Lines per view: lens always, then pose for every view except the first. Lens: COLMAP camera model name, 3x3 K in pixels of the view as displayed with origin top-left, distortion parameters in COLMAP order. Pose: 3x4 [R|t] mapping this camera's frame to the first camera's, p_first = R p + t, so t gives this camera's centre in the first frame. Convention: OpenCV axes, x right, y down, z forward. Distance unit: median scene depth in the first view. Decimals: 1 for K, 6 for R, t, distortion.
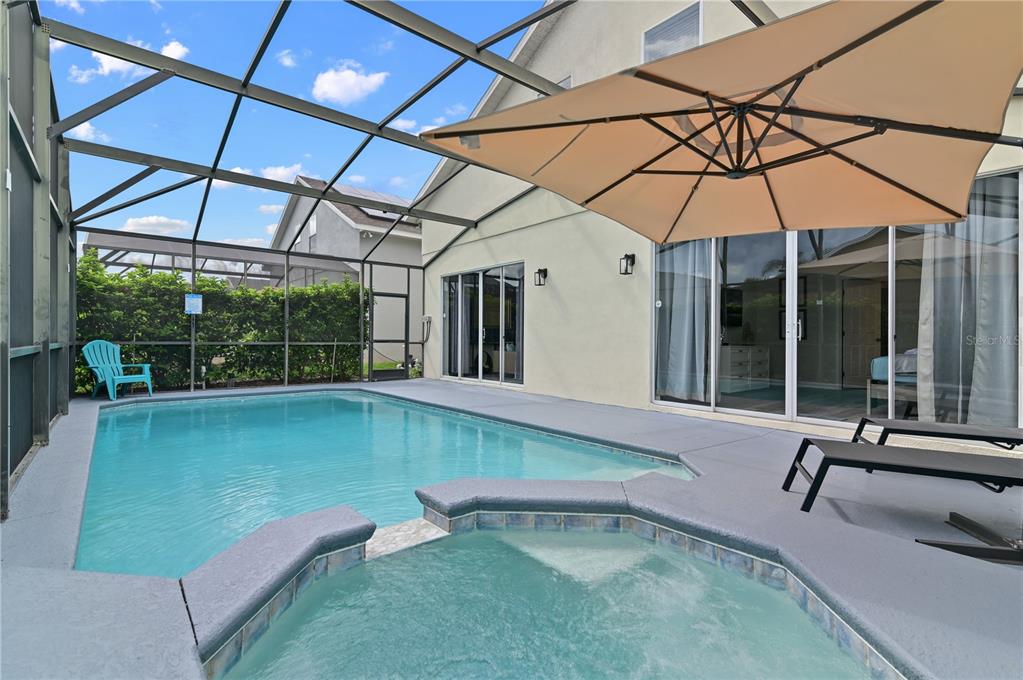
lens RADIAL K [[470.5, 0, 507.1], [0, 470.5, 338.5], [0, 0, 1]] dist [0.014218, -0.000088]
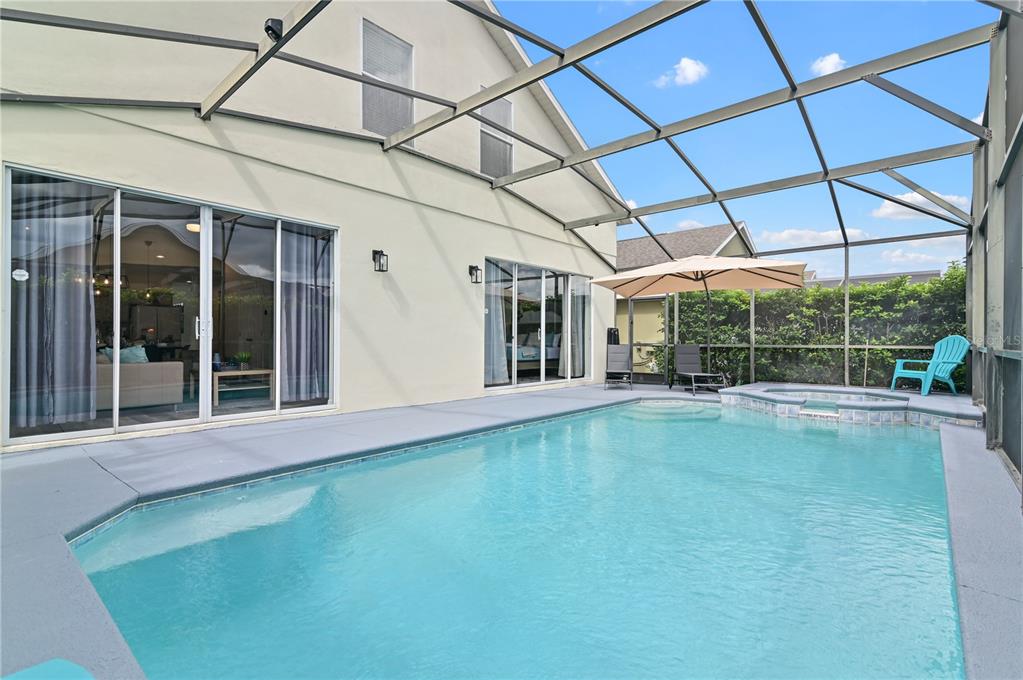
lens RADIAL K [[470.5, 0, 507.1], [0, 470.5, 338.5], [0, 0, 1]] dist [0.014218, -0.000088]
pose [[-0.145537, -0.003617, 0.989346, -0.837063], [-0.004146, 0.999987, 0.003046, -0.004579], [-0.989344, -0.003658, -0.145550, 1.017930]]
